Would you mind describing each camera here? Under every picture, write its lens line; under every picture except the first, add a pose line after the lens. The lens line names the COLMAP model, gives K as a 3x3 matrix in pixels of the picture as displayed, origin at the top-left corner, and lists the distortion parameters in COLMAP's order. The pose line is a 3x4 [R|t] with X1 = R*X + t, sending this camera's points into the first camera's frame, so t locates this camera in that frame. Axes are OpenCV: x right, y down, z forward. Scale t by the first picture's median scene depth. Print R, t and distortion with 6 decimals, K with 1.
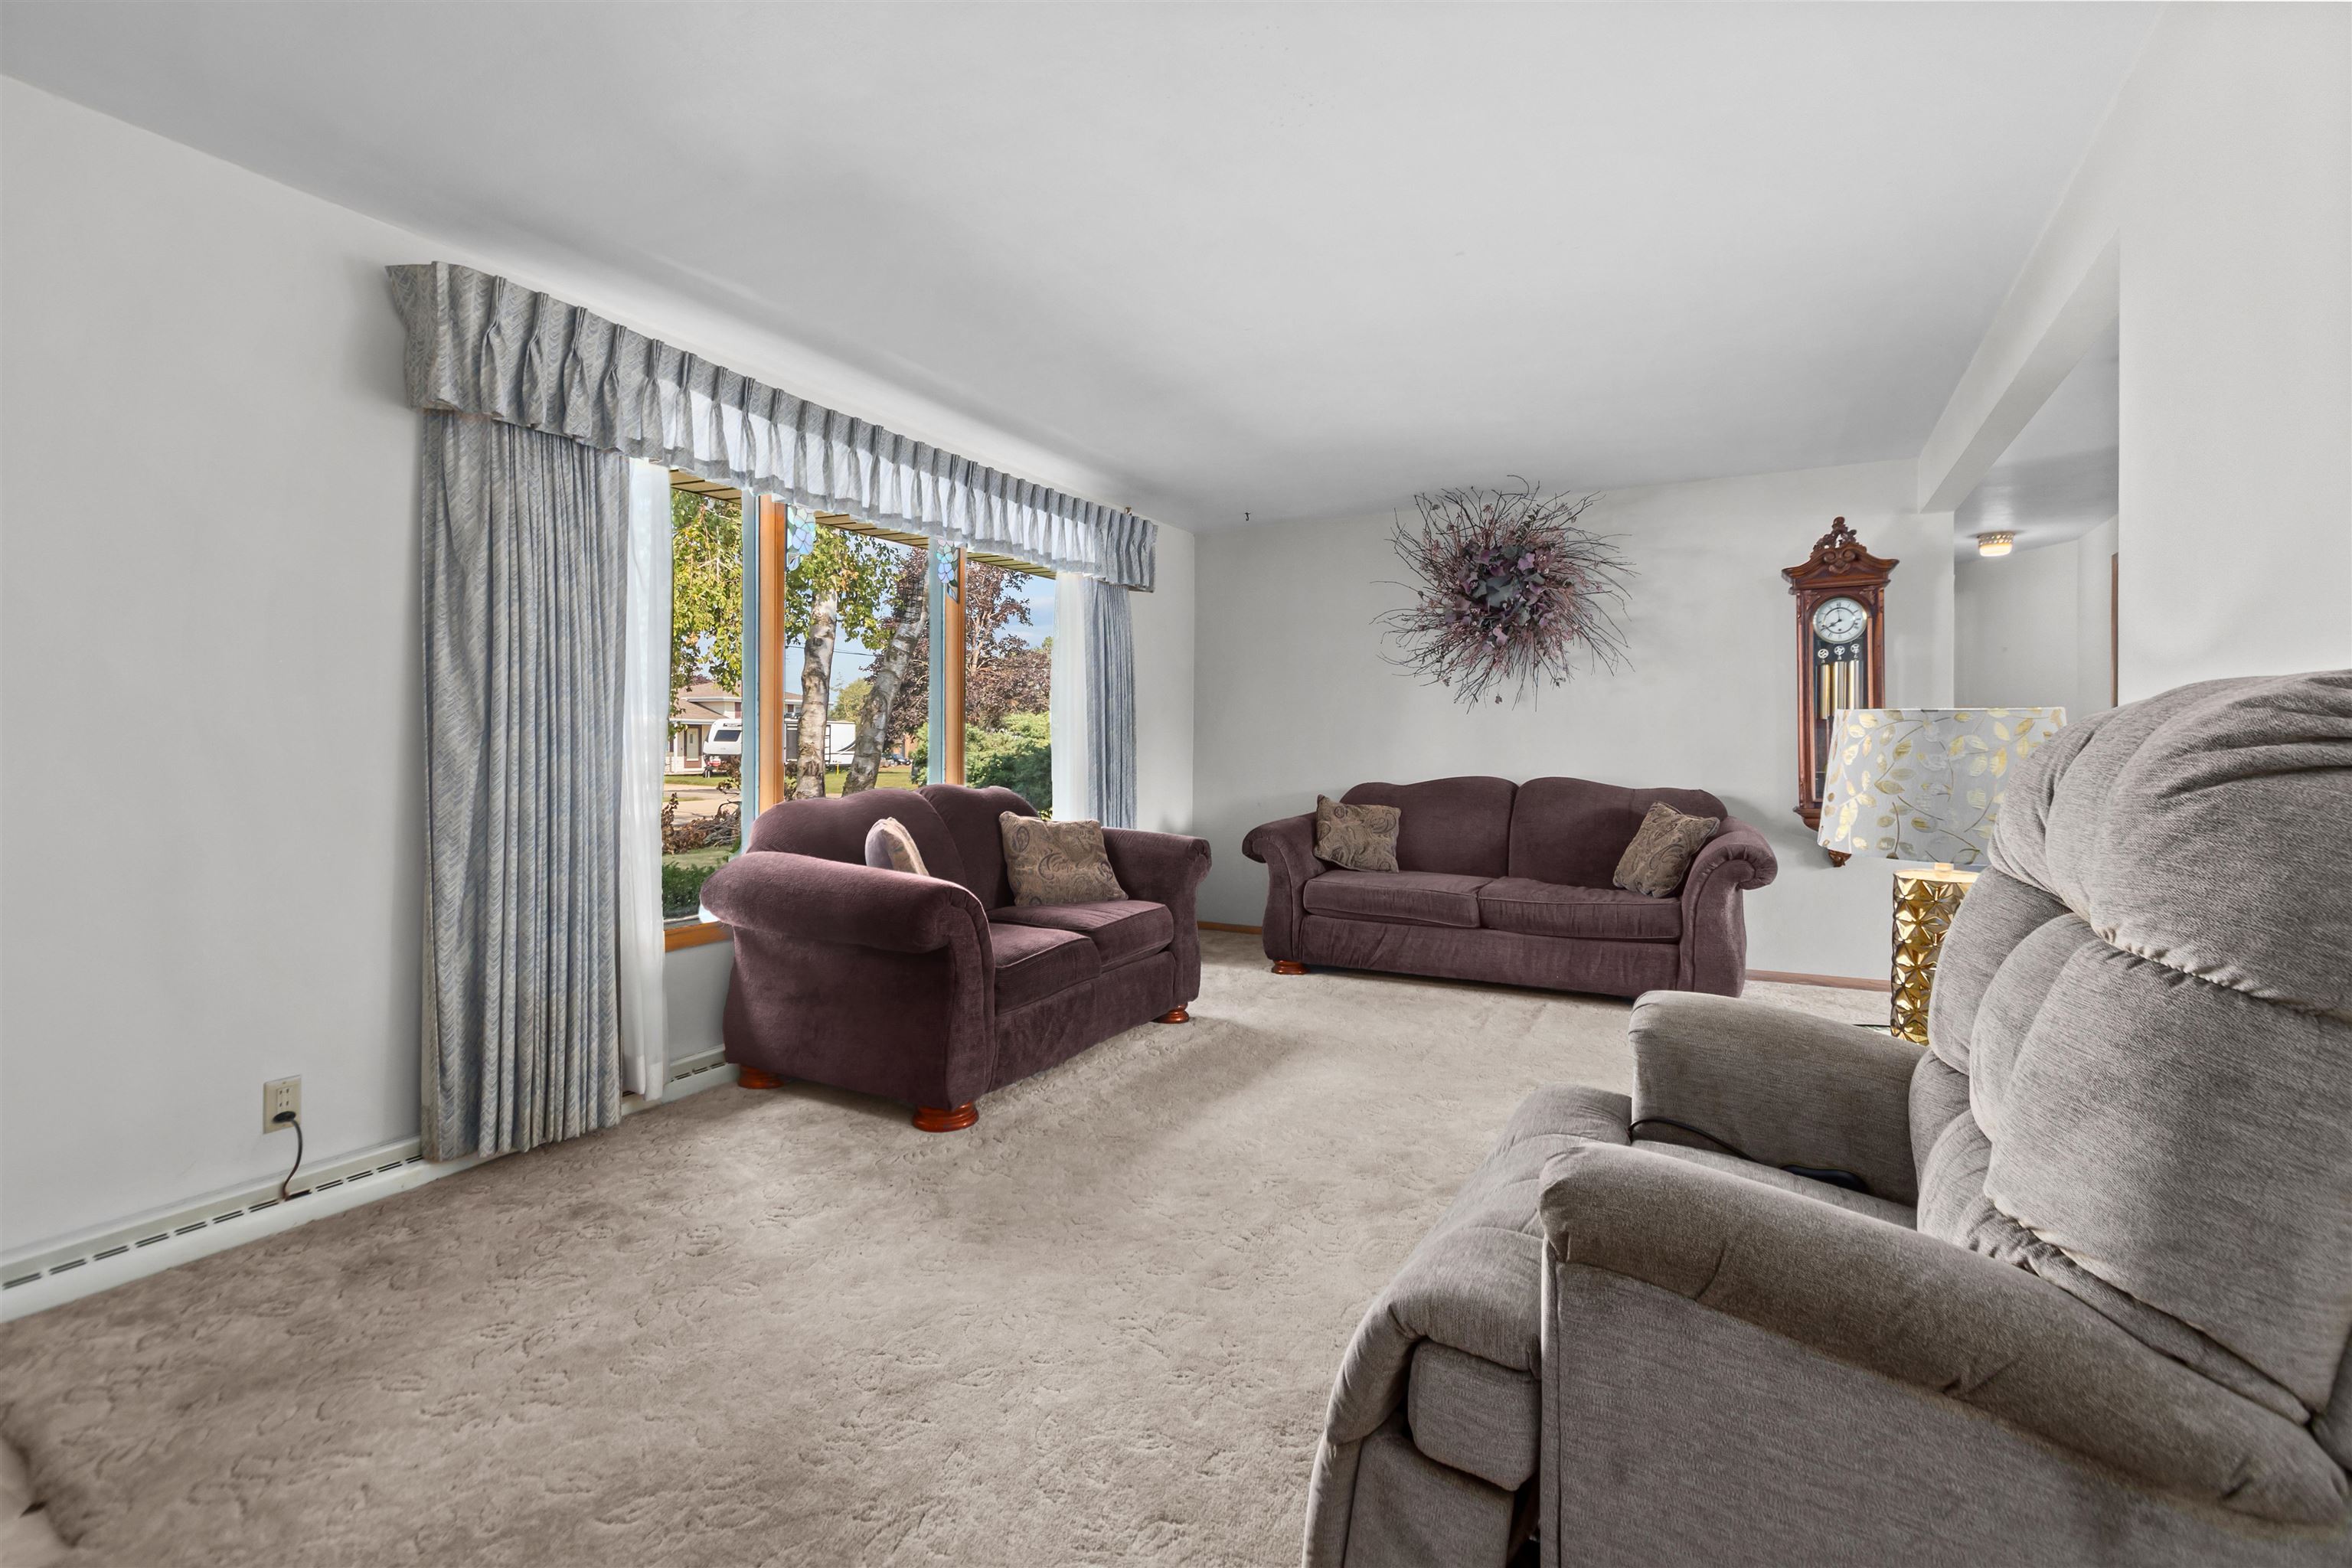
lens RADIAL K [[1087.4, 0, 1176.5], [0, 1087.4, 766.2], [0, 0, 1]] dist [0.007822, -0.003468]
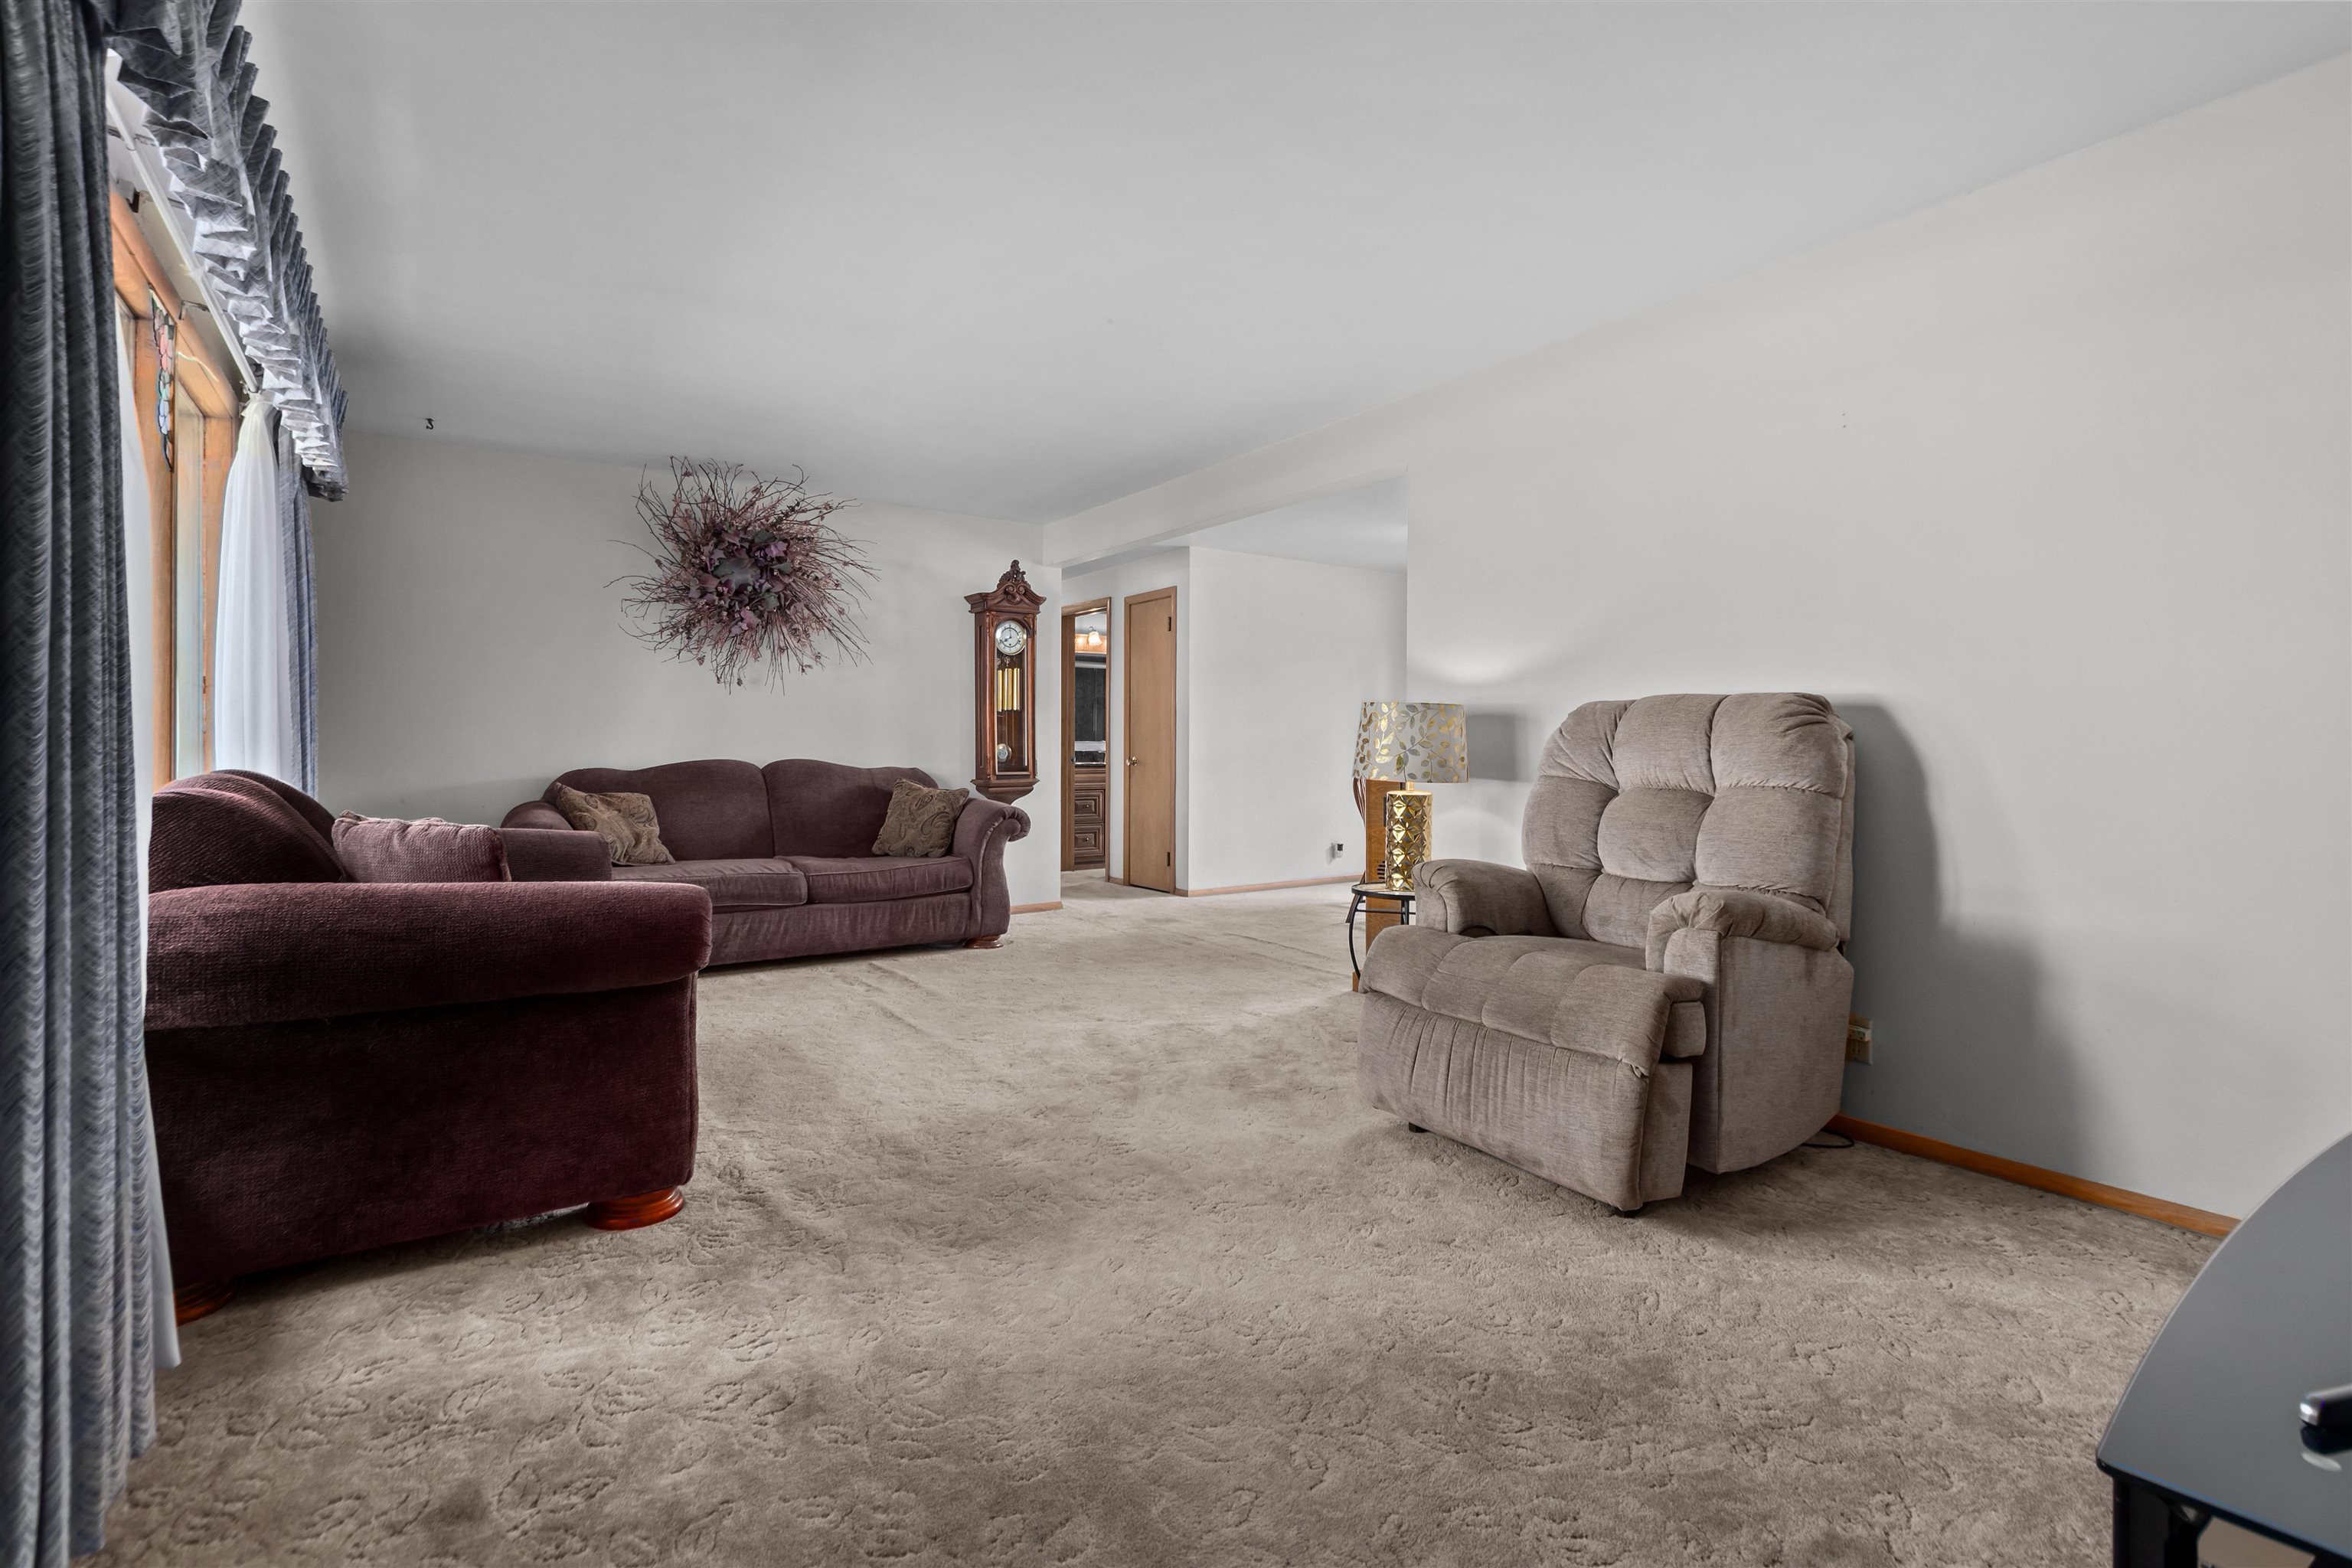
lens RADIAL K [[1087.4, 0, 1189.1], [0, 1087.4, 765.0], [0, 0, 1]] dist [0.007822, -0.003468]
pose [[0.433626, -0.012320, 0.901009, -0.482259], [0.012904, 0.999889, 0.007461, 0.014291], [-0.901001, 0.008392, 0.433737, 0.226475]]
